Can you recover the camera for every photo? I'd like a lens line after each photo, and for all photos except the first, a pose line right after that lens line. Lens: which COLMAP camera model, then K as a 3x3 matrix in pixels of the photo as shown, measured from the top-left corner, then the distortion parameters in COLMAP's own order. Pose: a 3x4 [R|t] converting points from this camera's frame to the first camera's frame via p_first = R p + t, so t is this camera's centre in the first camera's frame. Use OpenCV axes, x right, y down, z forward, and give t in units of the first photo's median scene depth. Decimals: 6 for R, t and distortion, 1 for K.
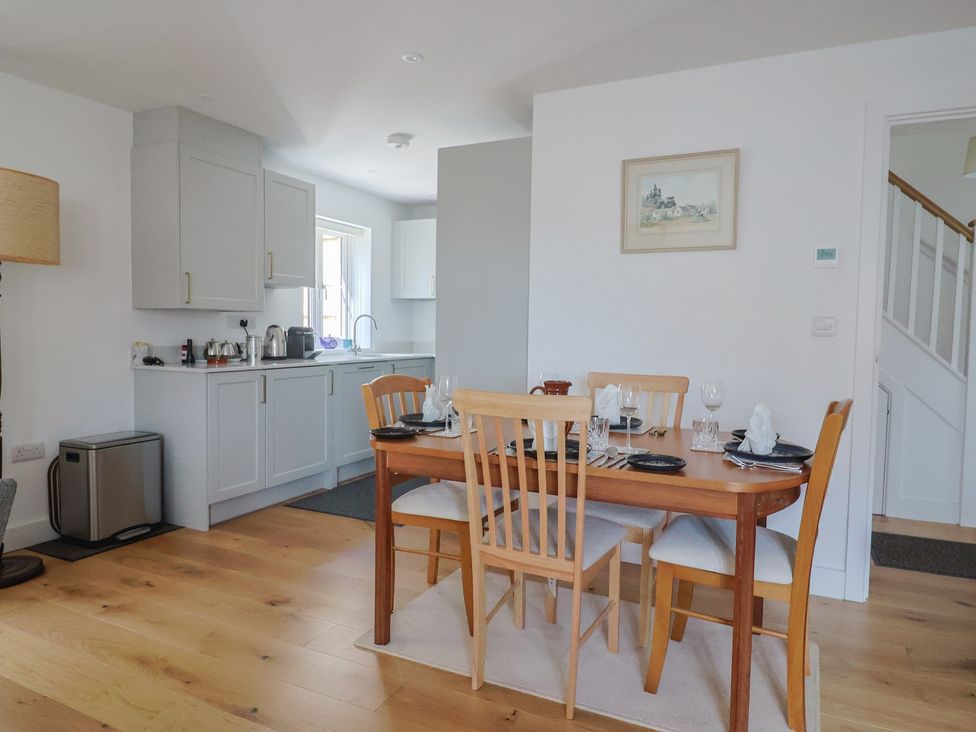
lens RADIAL K [[661.2, 0, 488.0], [0, 661.2, 366.0], [0, 0, 1]] dist [0.006235, -0.001447]
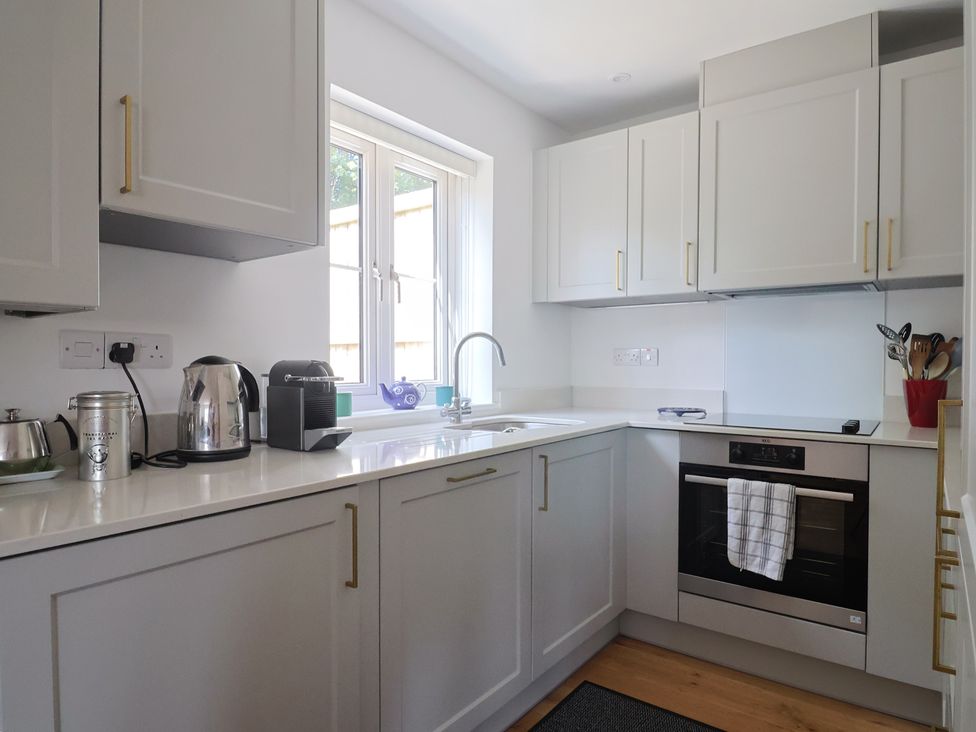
lens RADIAL K [[599.4, 0, 488.0], [0, 599.4, 366.0], [0, 0, 1]] dist [-0.020776, -0.003920]
pose [[0.980692, -0.010567, -0.195272, -0.129021], [0.000707, 0.998724, -0.050497, -0.044371], [0.195556, 0.049384, 0.979448, 0.773996]]
